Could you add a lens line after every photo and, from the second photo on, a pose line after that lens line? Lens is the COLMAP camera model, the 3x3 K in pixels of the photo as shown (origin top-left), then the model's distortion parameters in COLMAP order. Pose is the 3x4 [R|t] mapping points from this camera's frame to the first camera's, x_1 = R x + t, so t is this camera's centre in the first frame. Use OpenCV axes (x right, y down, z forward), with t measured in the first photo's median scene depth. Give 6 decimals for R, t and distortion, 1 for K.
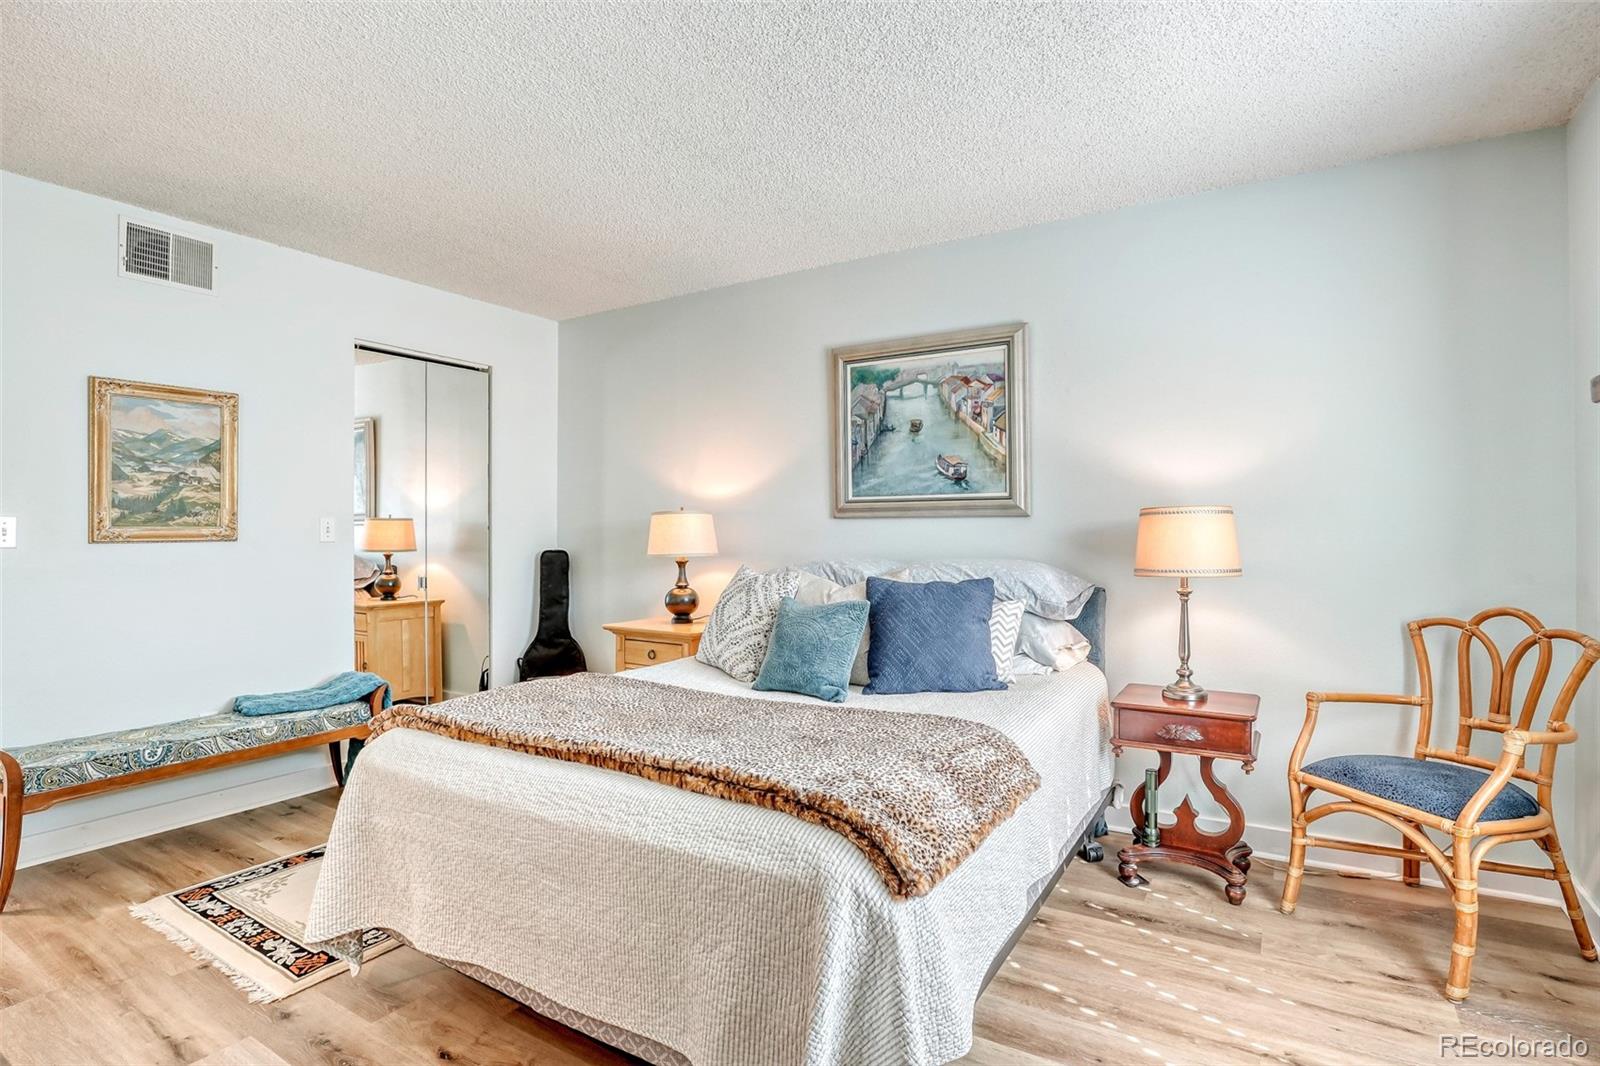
lens RADIAL K [[798.4, 0, 790.9], [0, 798.4, 506.5], [0, 0, 1]] dist [-0.029952, -0.000439]
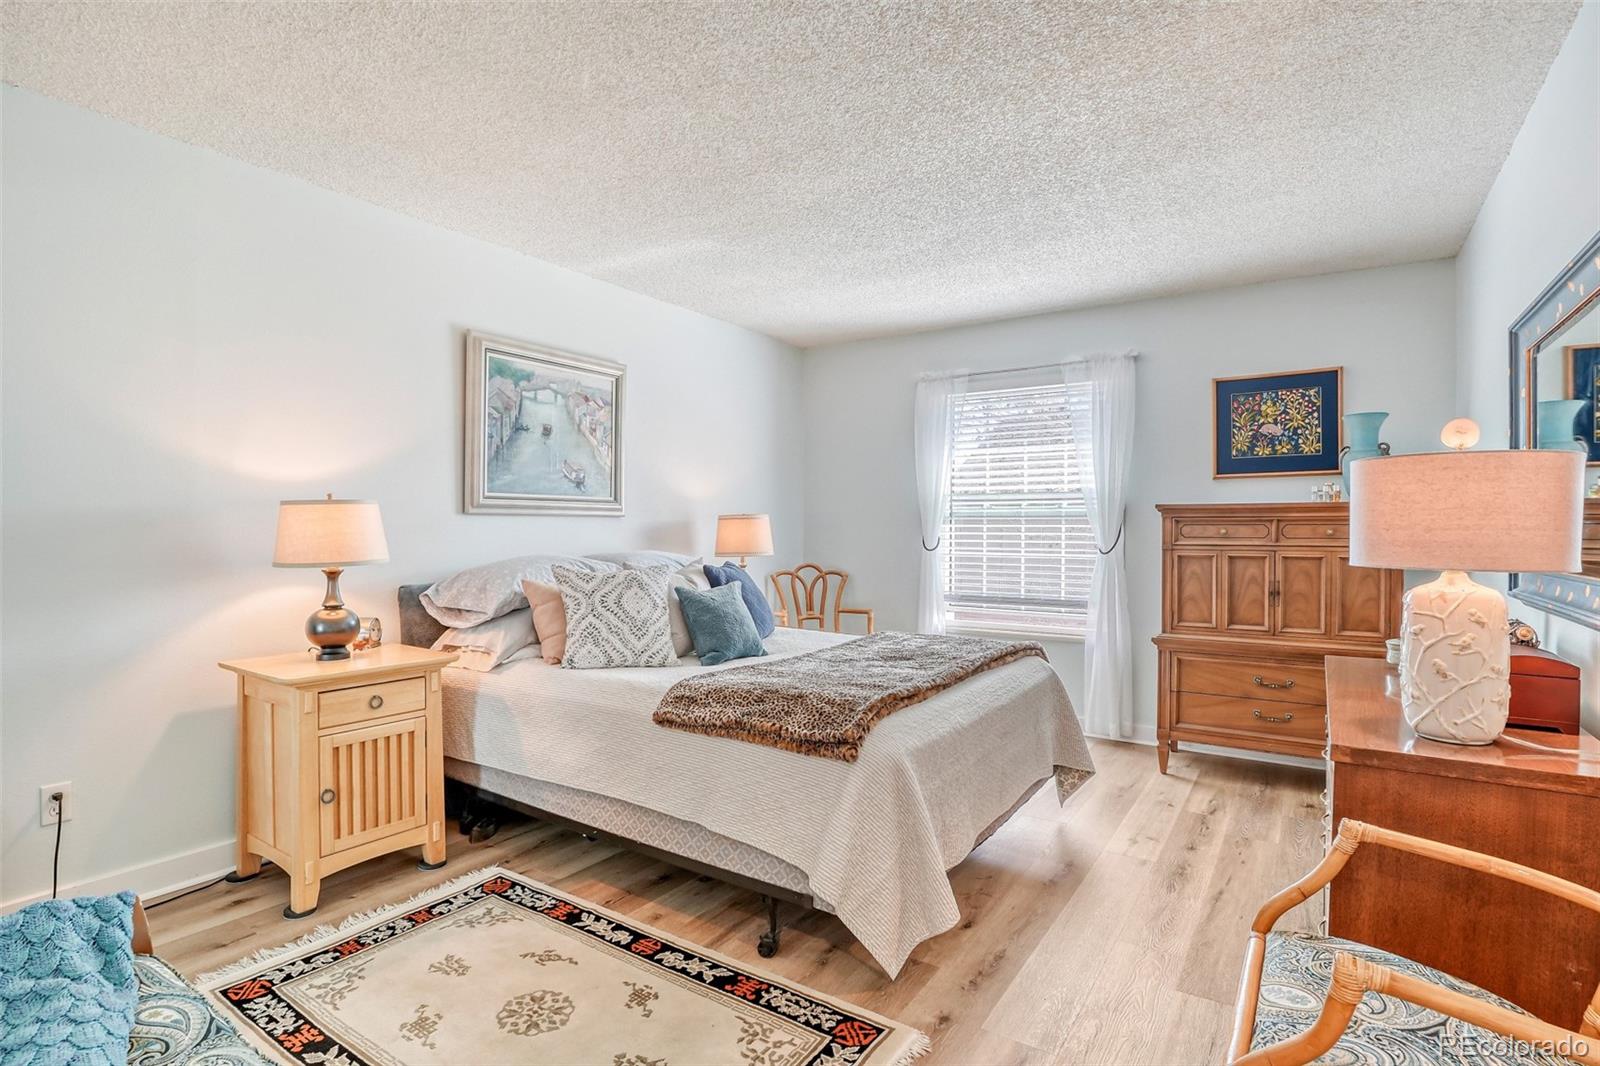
lens RADIAL K [[798.4, 0, 790.9], [0, 798.4, 506.5], [0, 0, 1]] dist [-0.029952, -0.000439]
pose [[0.039262, 0.026645, 0.998874, -0.883931], [-0.033631, 0.999113, -0.025329, 0.017414], [-0.998663, -0.032598, 0.040123, 0.619458]]
